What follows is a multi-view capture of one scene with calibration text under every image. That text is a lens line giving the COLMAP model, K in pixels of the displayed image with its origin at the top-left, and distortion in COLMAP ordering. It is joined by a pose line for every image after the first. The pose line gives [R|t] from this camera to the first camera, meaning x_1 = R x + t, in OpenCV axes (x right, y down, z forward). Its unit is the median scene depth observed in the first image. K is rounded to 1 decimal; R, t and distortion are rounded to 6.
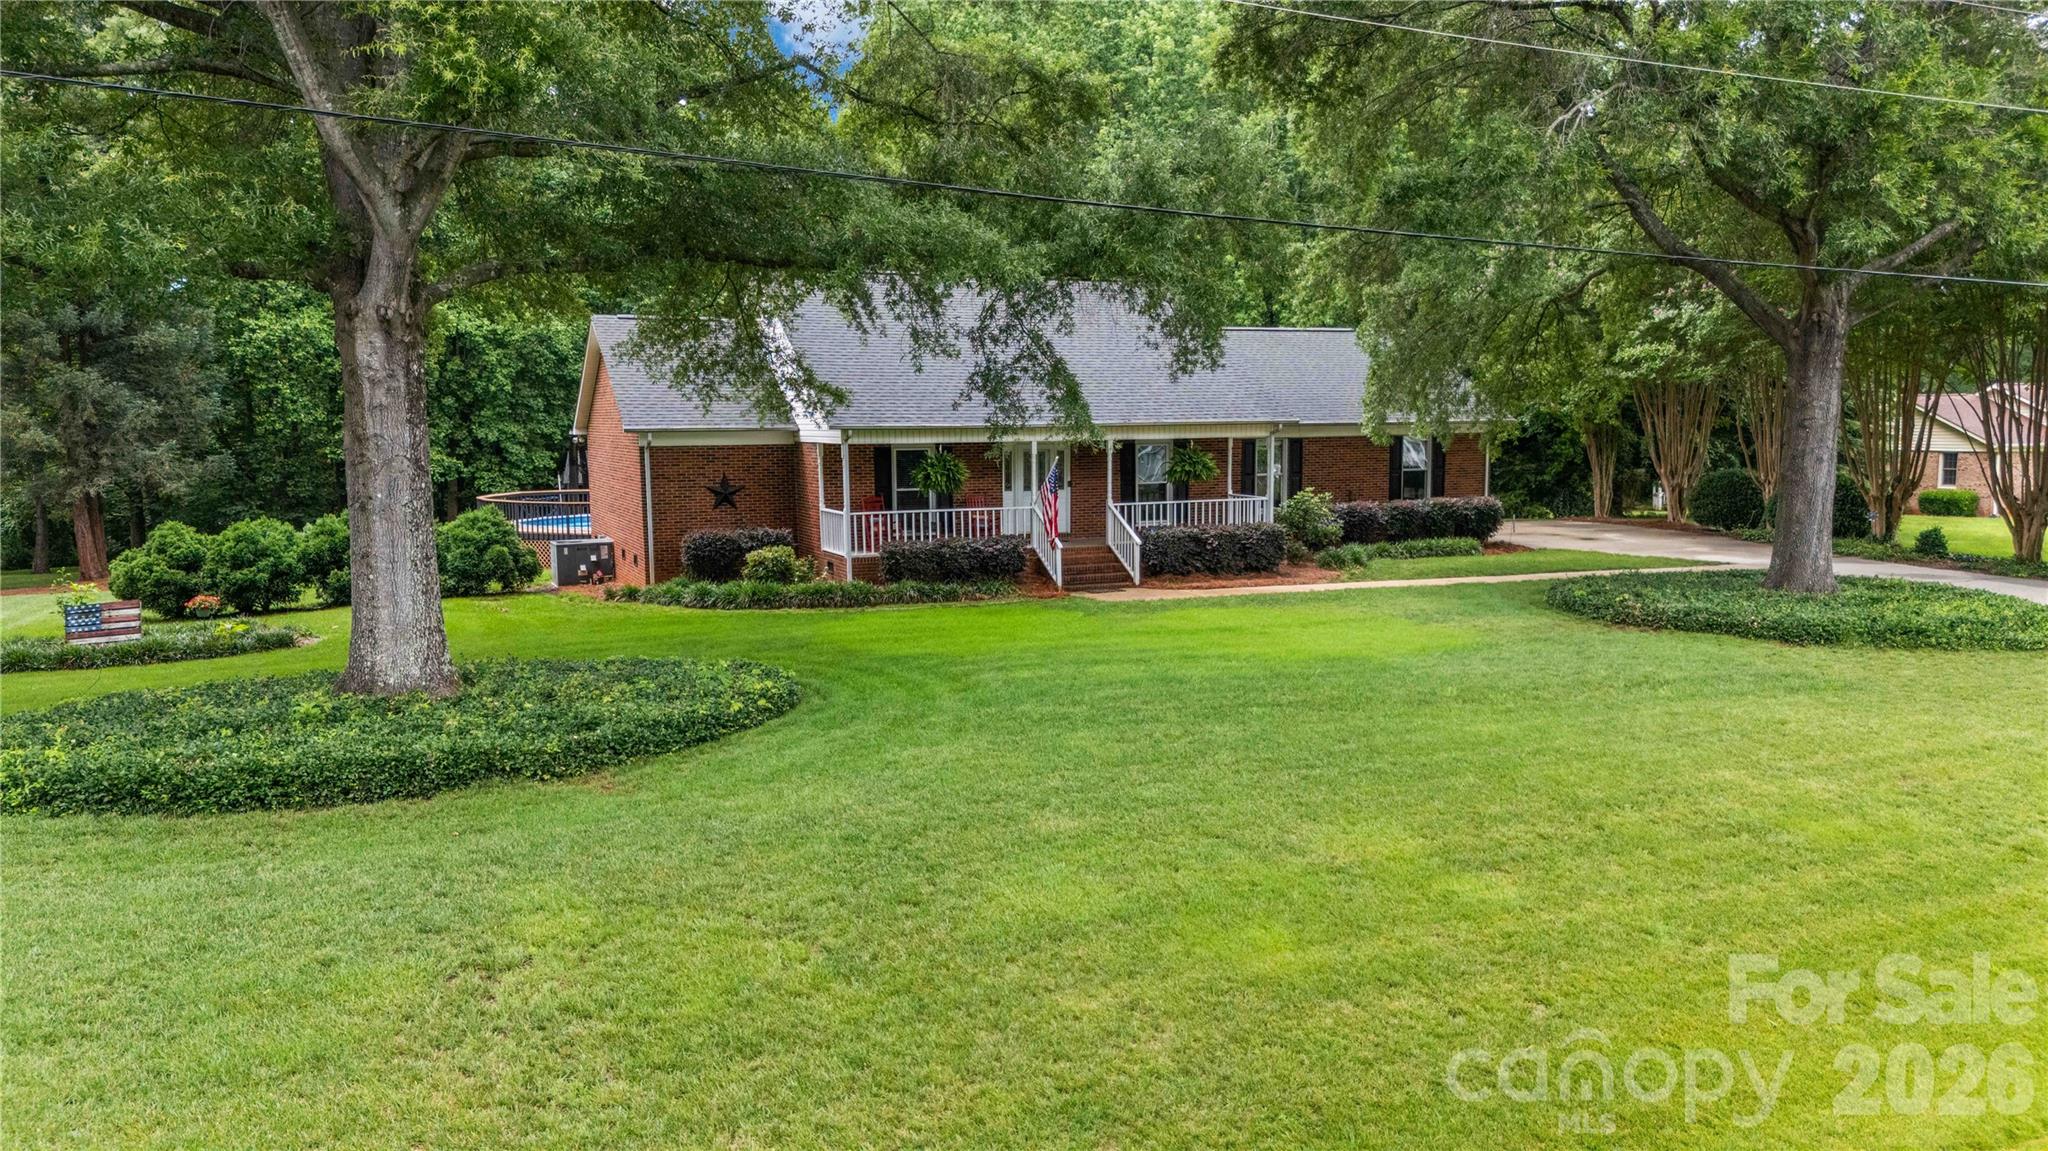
lens RADIAL K [[1478.8, 0, 1024.0], [0, 1478.8, 575.5], [0, 0, 1]] dist [0.062542, -0.047038]
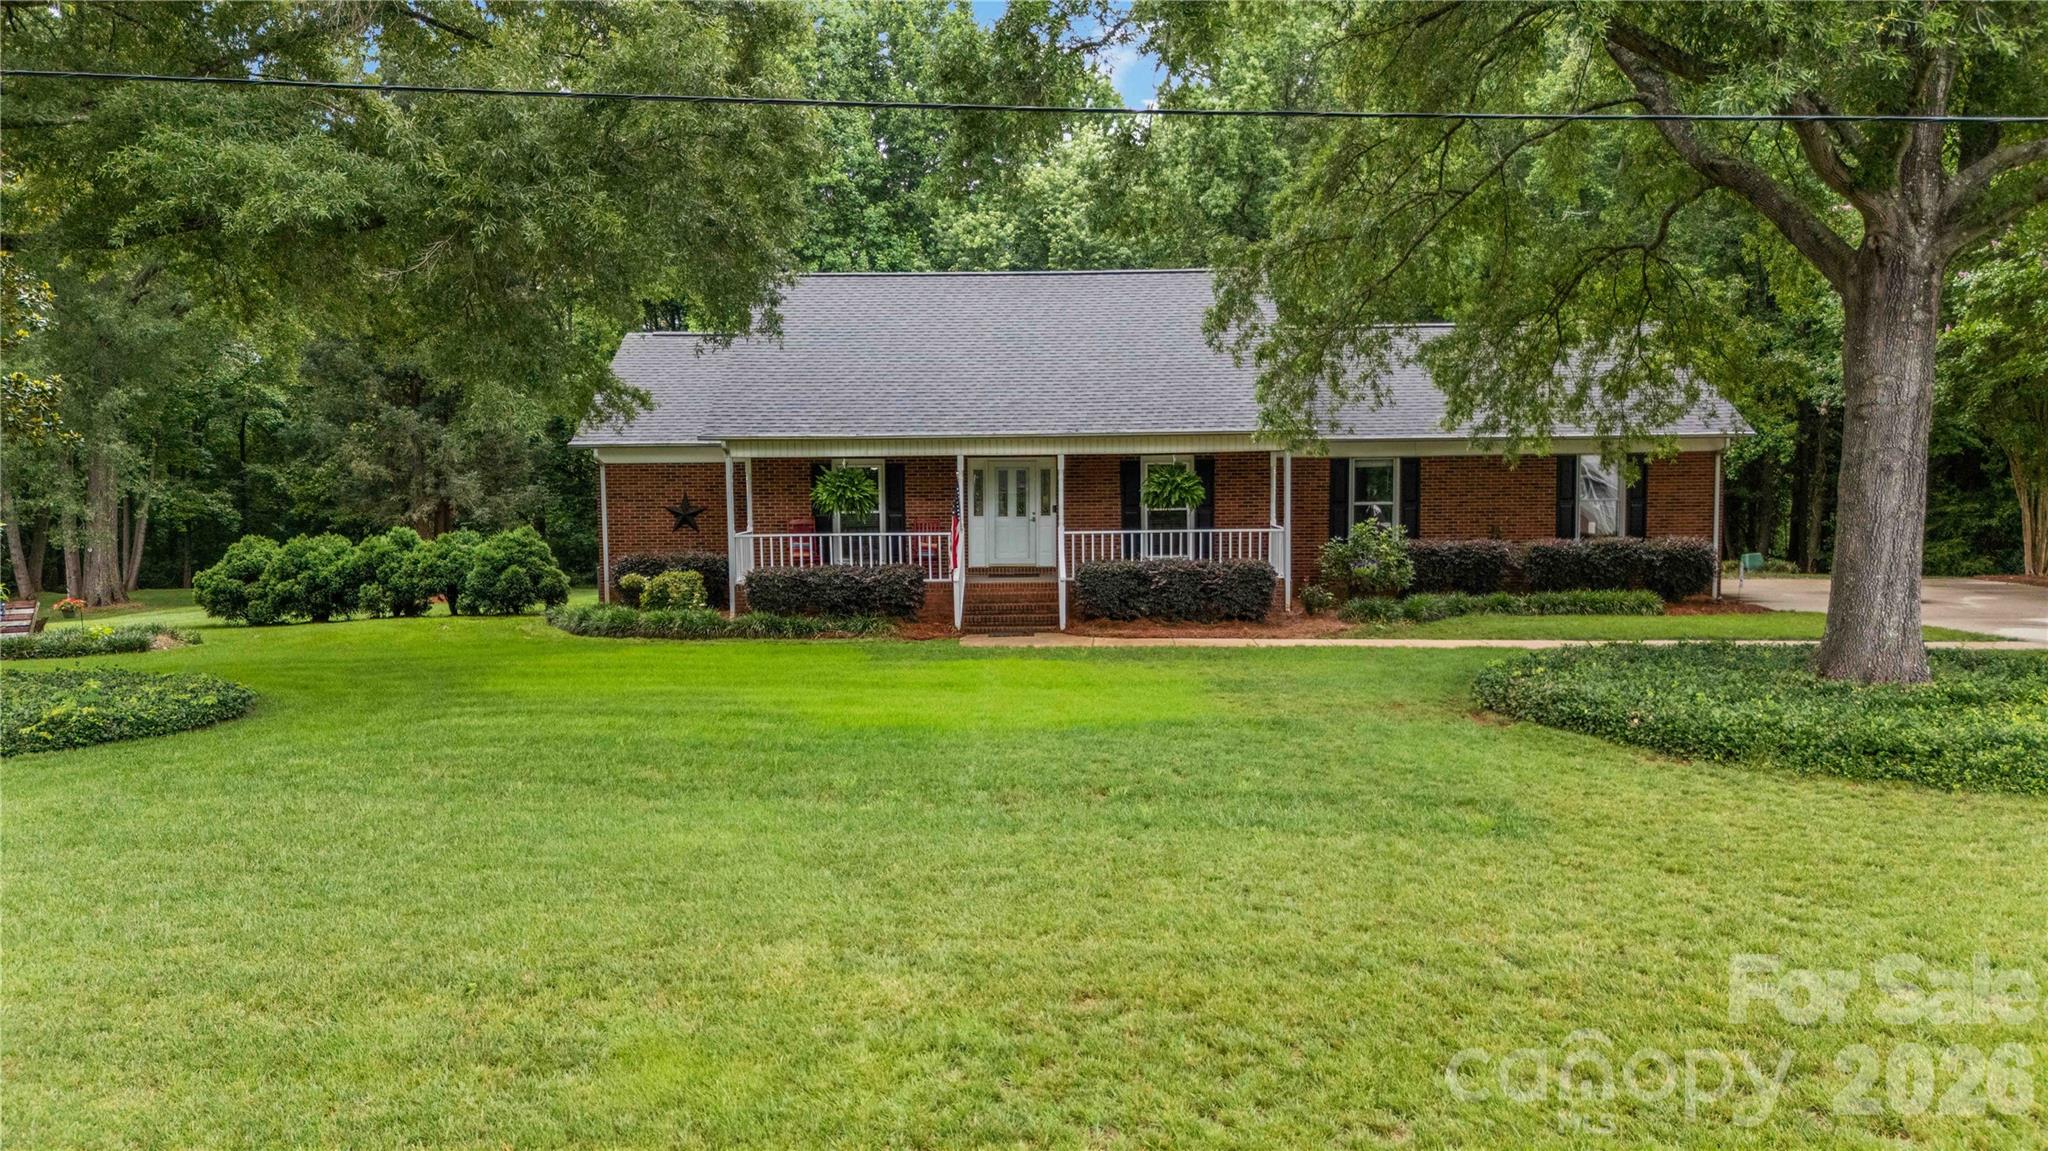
lens RADIAL K [[1478.8, 0, 1024.0], [0, 1478.8, 575.5], [0, 0, 1]] dist [0.062542, -0.047038]
pose [[0.917598, 0.026914, -0.396597, 0.366321], [-0.040347, 0.998859, -0.025565, -0.001846], [0.395456, 0.039460, 0.917637, 0.230682]]
